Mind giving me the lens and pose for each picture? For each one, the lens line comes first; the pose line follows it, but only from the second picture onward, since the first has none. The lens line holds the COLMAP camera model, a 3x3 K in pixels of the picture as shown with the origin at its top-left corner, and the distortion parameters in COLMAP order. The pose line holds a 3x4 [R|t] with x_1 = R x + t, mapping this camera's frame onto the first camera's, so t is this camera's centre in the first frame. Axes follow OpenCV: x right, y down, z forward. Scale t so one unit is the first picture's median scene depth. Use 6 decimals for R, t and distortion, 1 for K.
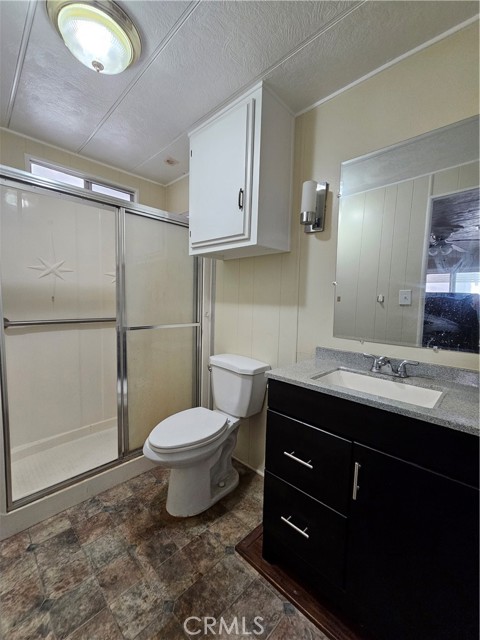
lens RADIAL K [[259.6, 0, 239.6], [0, 259.6, 318.9], [0, 0, 1]] dist [0.001321, 0.000383]
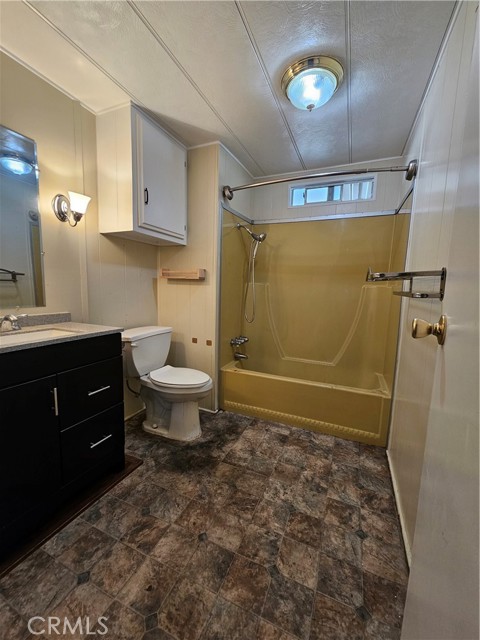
lens RADIAL K [[259.6, 0, 239.2], [0, 259.6, 321.2], [0, 0, 1]] dist [0.001321, 0.000383]
pose [[0.351090, 0.101524, -0.930822, 0.596816], [-0.082704, 0.993581, 0.077174, 0.062745], [0.932682, 0.049888, 0.357233, 0.186211]]
